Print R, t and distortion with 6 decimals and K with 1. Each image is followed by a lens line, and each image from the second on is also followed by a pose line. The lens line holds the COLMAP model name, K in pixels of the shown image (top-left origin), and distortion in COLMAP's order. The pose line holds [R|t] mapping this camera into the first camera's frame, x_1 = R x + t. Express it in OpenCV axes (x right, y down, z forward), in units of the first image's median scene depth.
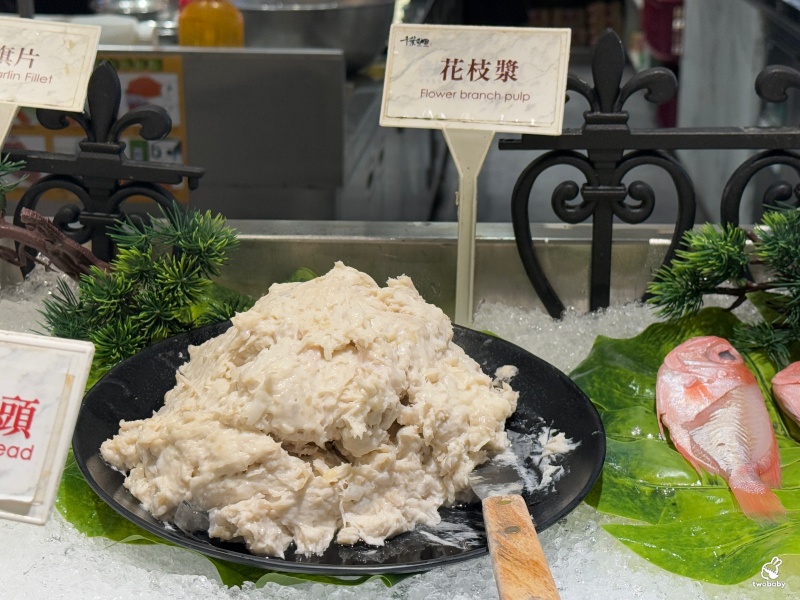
lens RADIAL K [[1430.9, 0, 400.3], [0, 1430.9, 300.5], [0, 0, 1]] dist [0.214052, 0.000000]
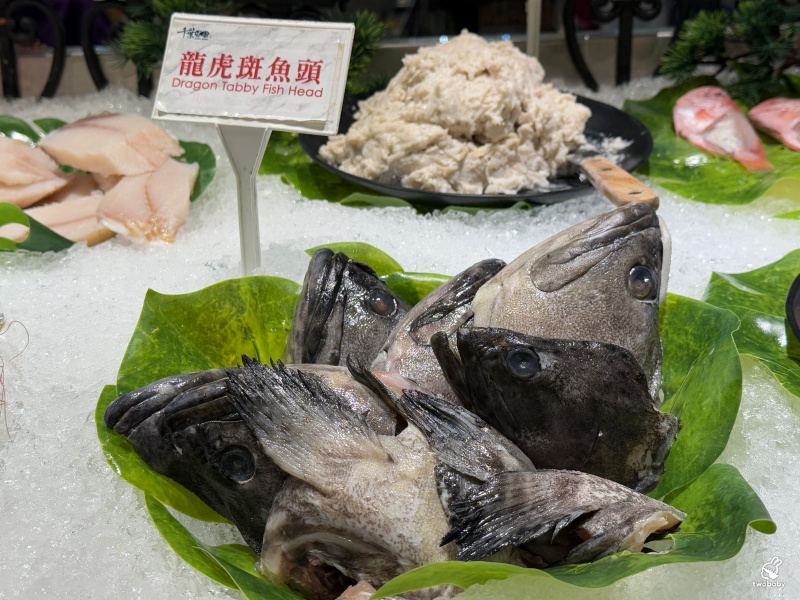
lens RADIAL K [[1085.7, 0, 399.6], [0, 1085.7, 299.5], [0, 0, 1]] dist [0.207421, 0.000000]
pose [[0.998460, -0.040098, 0.038328, -0.181035], [0.039377, 0.999036, 0.019394, 0.249248], [-0.039069, -0.017855, 0.999077, -0.152183]]
